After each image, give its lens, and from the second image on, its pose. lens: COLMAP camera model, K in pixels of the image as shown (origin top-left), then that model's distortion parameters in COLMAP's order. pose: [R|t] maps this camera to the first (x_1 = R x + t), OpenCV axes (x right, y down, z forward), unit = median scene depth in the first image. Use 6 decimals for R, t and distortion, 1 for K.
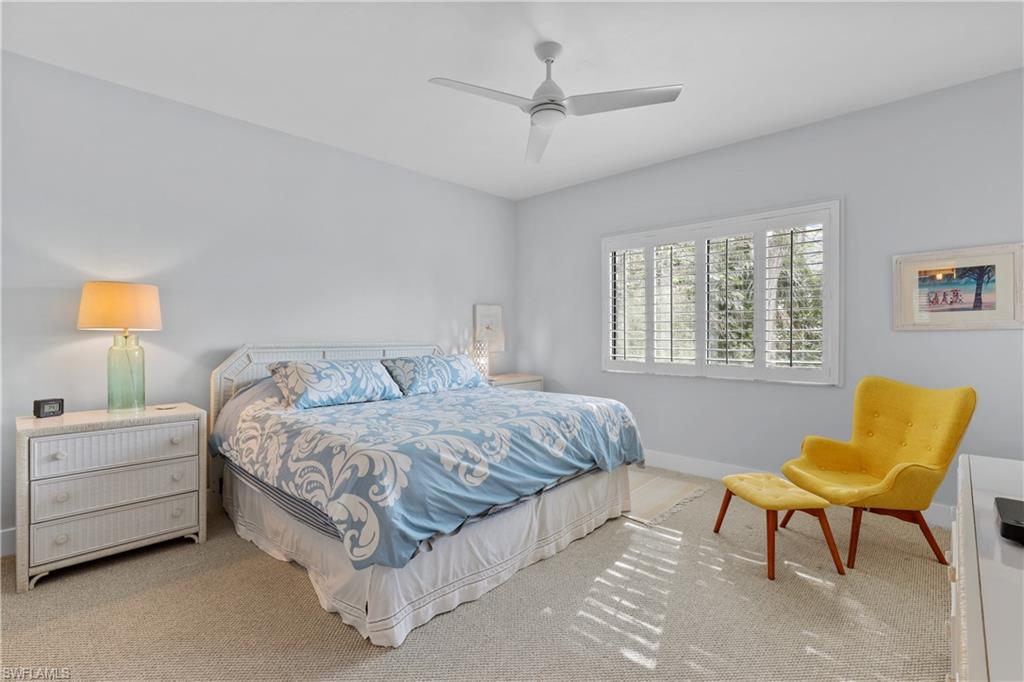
lens RADIAL K [[469.9, 0, 502.7], [0, 469.9, 335.6], [0, 0, 1]] dist [-0.000766, 0.000037]
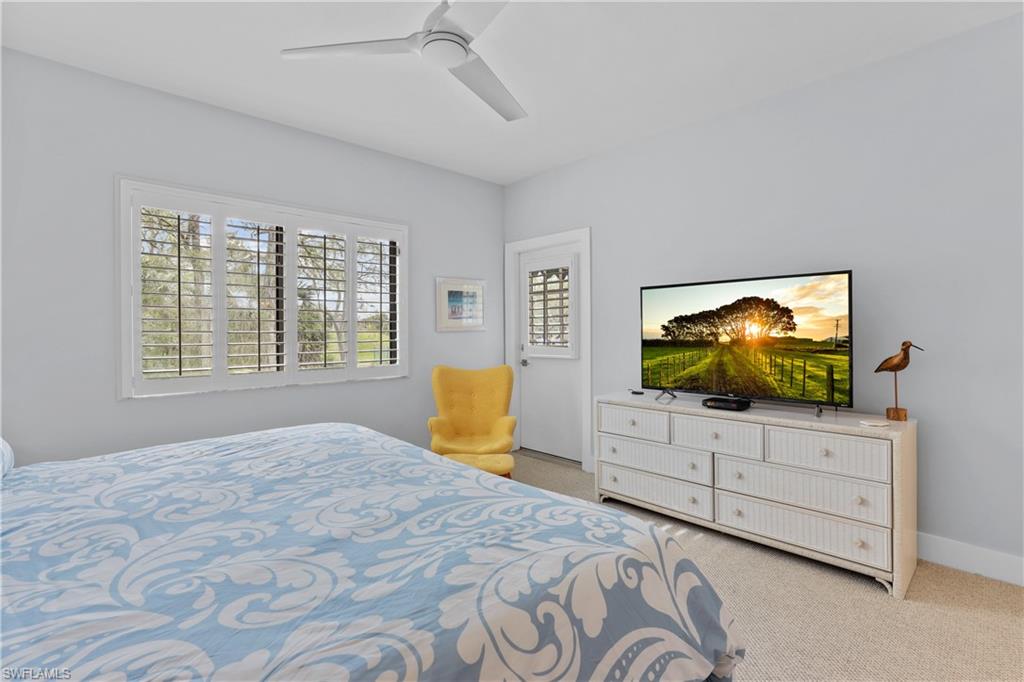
lens RADIAL K [[469.9, 0, 502.7], [0, 469.9, 335.6], [0, 0, 1]] dist [-0.000766, 0.000037]
pose [[0.082470, -0.002547, 0.996590, -0.543929], [0.017189, 0.999852, 0.001133, 0.002655], [-0.996445, 0.017037, 0.082502, 0.717519]]
